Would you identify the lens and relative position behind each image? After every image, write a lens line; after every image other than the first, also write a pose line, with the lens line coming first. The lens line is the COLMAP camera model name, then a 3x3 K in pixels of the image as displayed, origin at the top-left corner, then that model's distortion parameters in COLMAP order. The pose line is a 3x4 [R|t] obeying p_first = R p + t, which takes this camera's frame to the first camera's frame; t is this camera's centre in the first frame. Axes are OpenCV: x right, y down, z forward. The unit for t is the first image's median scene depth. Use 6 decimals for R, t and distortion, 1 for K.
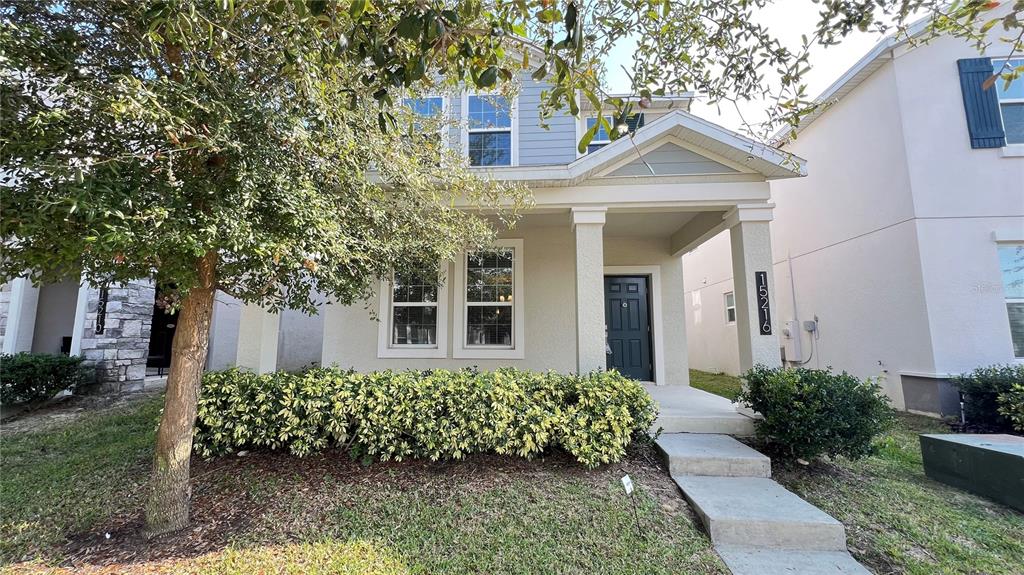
lens RADIAL K [[409.9, 0, 513.0], [0, 409.9, 287.5], [0, 0, 1]] dist [0.000254, 0.000188]
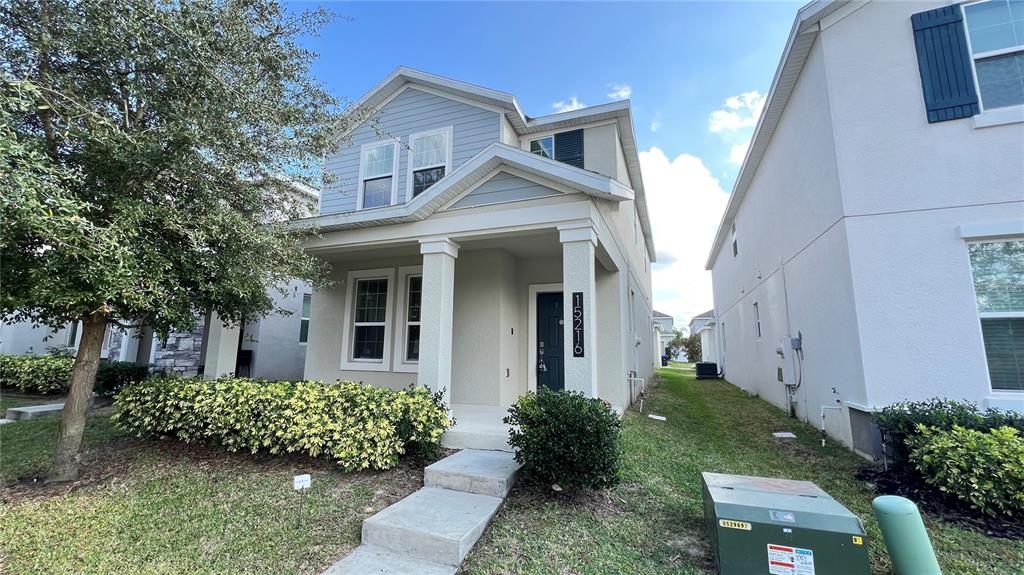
lens RADIAL K [[409.9, 0, 509.0], [0, 409.9, 287.2], [0, 0, 1]] dist [0.000254, 0.000188]
pose [[0.953325, -0.036037, -0.299789, 0.578927], [0.027864, 0.999115, -0.031495, -0.019533], [0.300659, 0.021672, 0.953485, 0.006258]]
